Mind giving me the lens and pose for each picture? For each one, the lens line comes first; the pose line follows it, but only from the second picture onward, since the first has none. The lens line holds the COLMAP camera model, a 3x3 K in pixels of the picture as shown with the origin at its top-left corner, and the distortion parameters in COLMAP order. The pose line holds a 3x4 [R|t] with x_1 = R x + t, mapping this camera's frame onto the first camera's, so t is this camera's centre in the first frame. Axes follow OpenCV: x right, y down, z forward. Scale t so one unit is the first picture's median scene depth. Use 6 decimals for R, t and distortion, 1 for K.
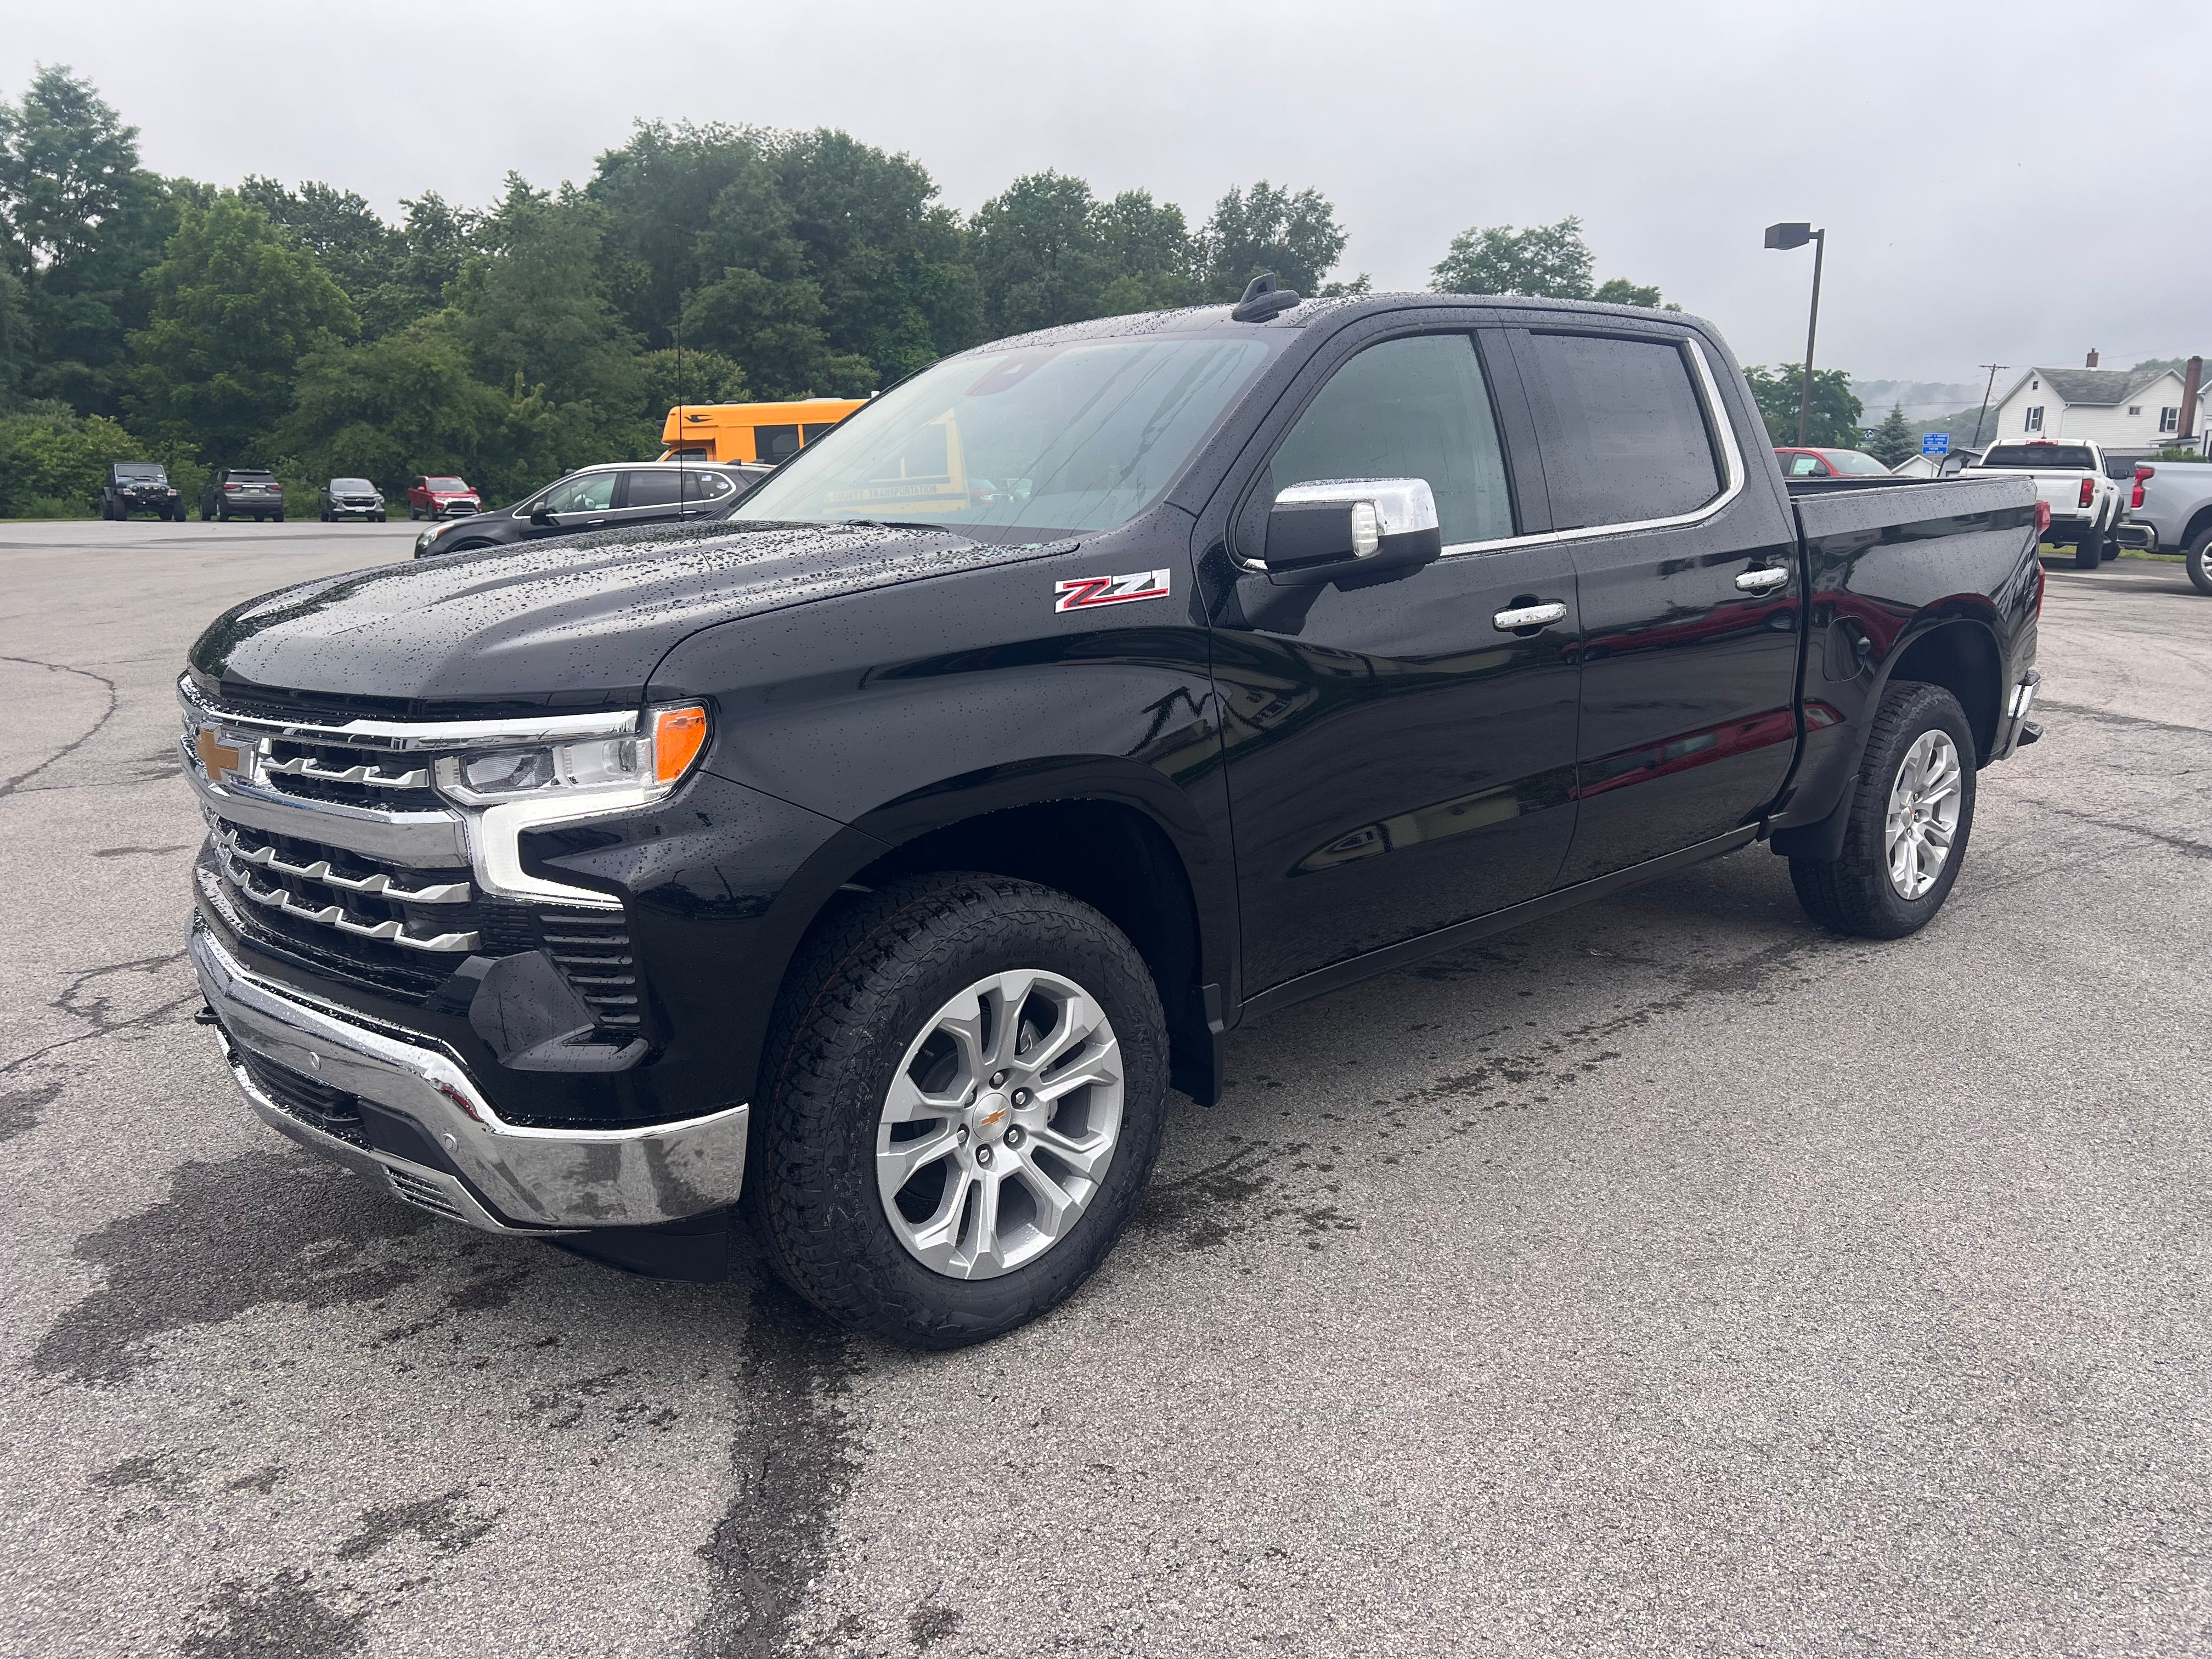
lens RADIAL K [[1658.6, 0, 1109.3], [0, 1658.6, 846.9], [0, 0, 1]] dist [0.054051, -0.056708]
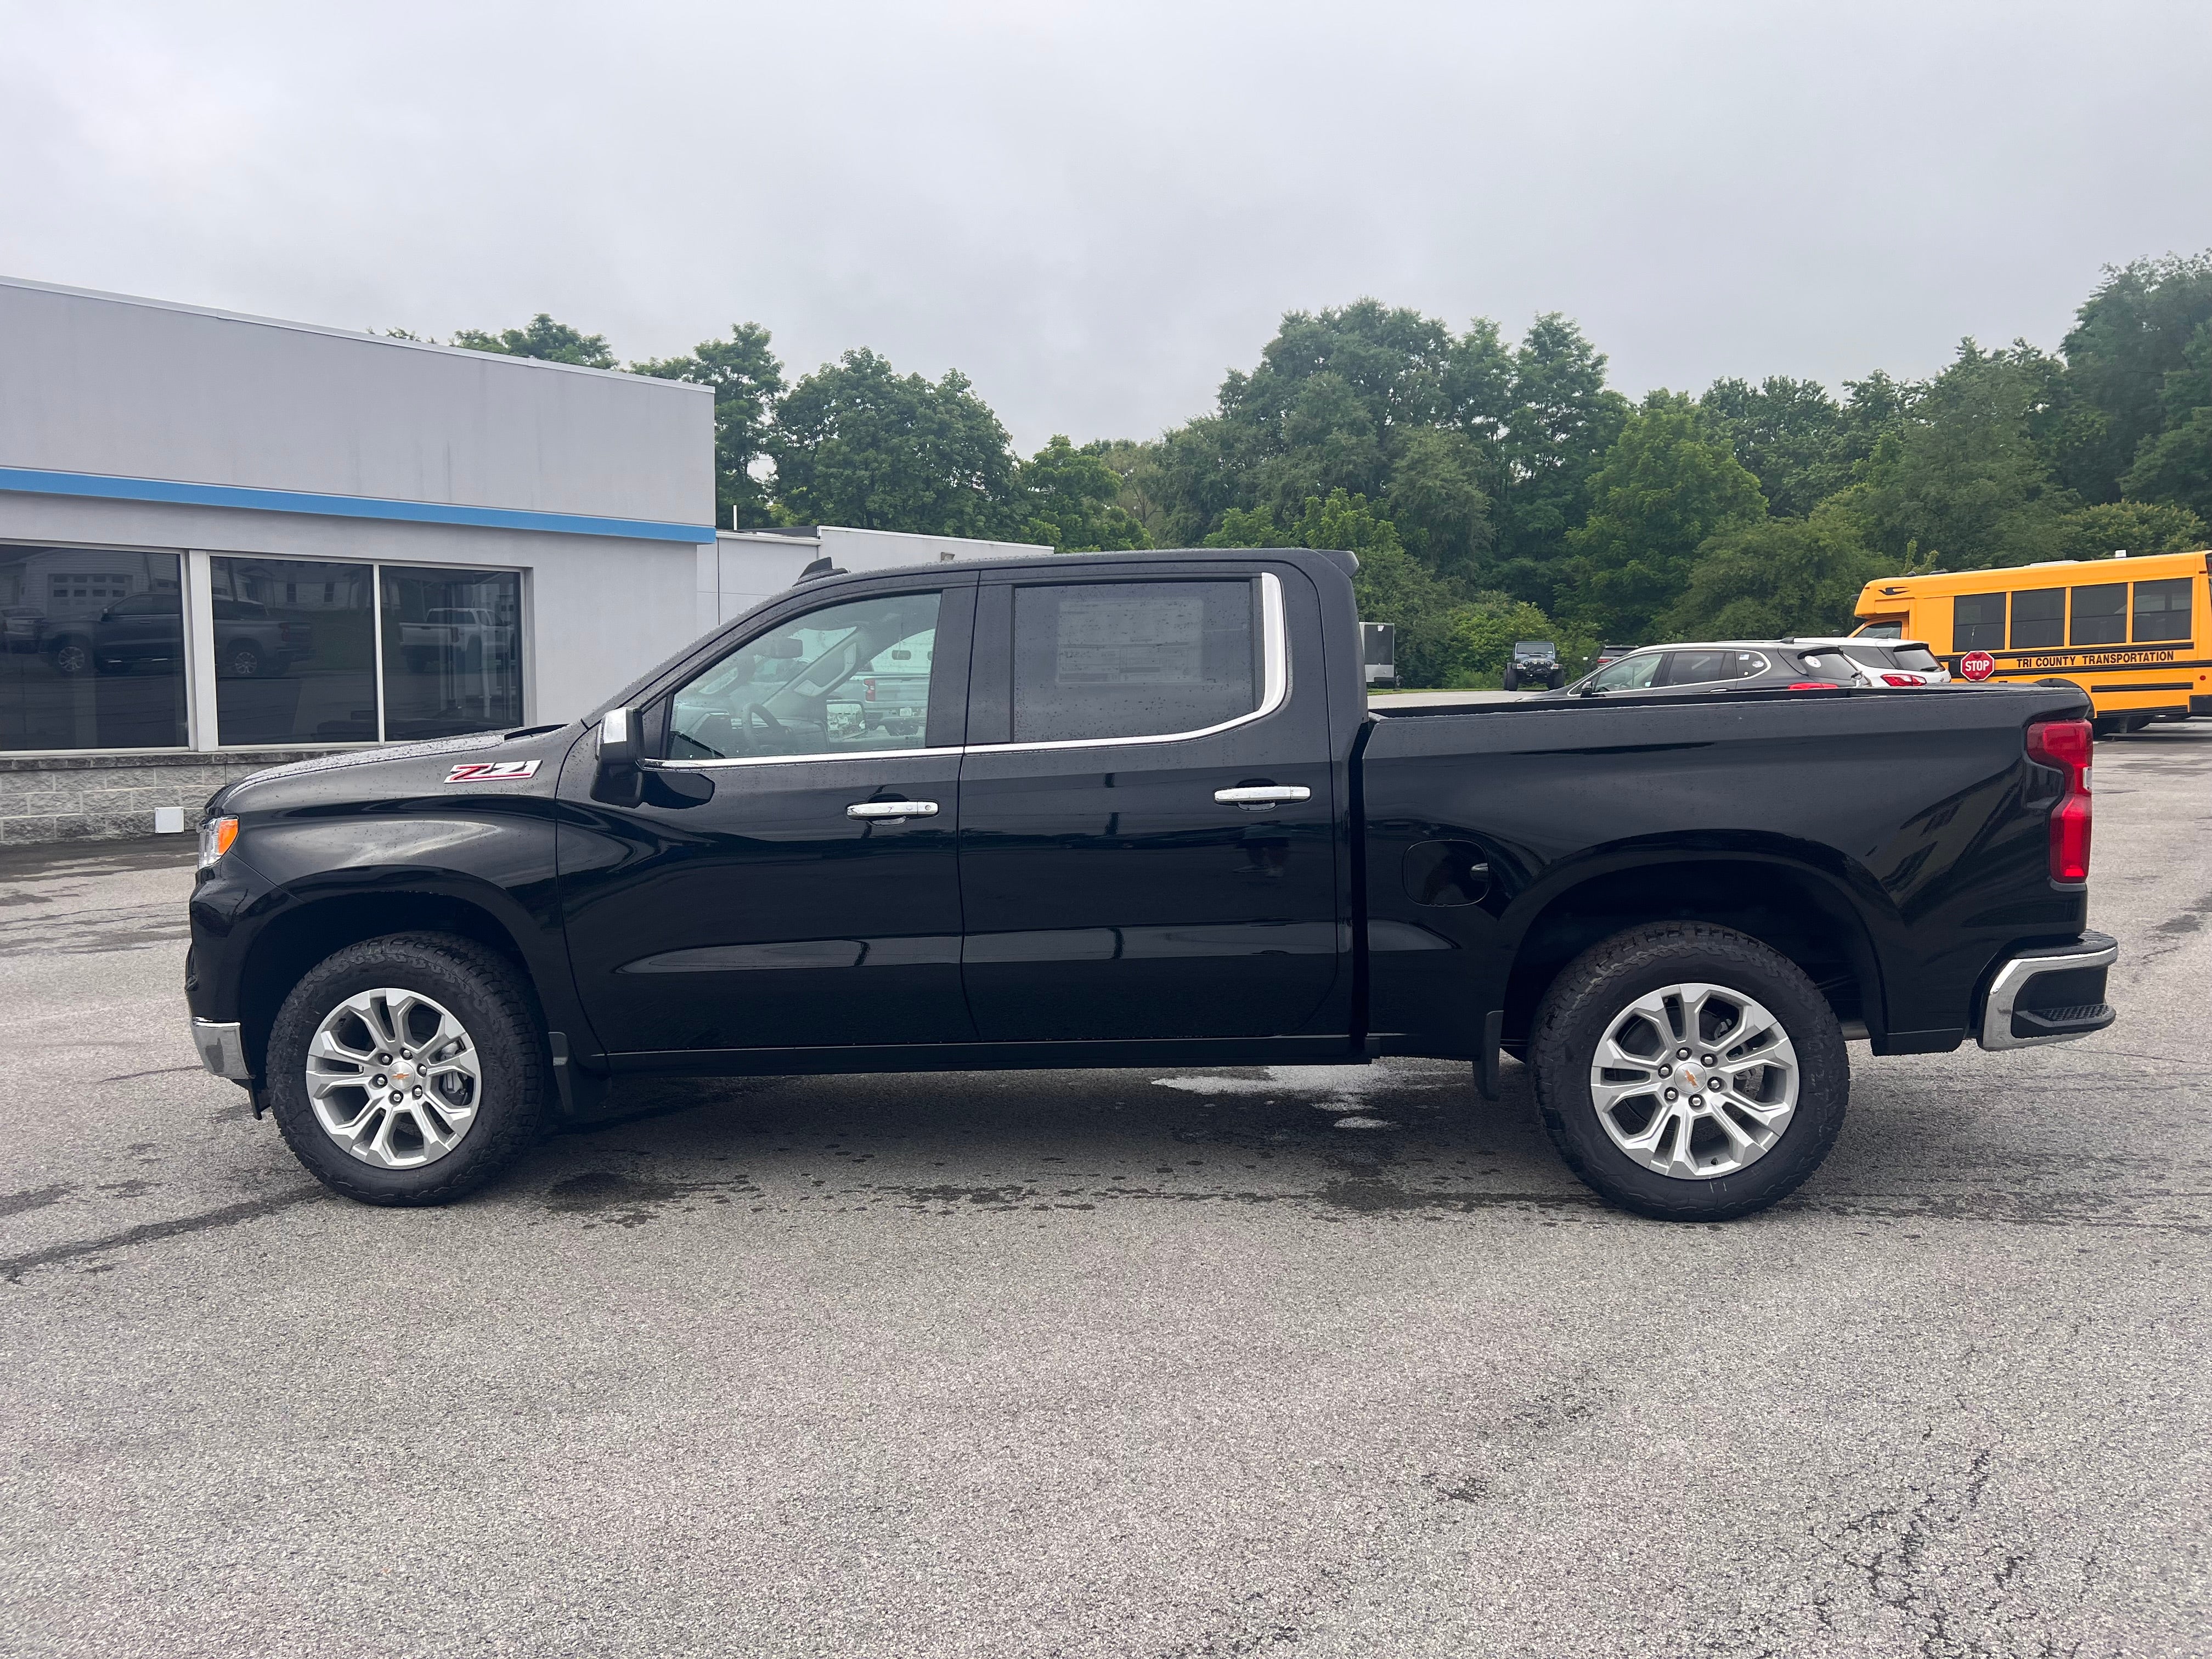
lens RADIAL K [[1658.6, 0, 1096.2], [0, 1658.6, 849.6], [0, 0, 1]] dist [0.054051, -0.056708]
pose [[0.667234, 0.077684, -0.740786, 0.254030], [-0.147840, 0.988571, -0.029493, -0.018394], [0.730029, 0.129197, 0.671093, 0.052501]]
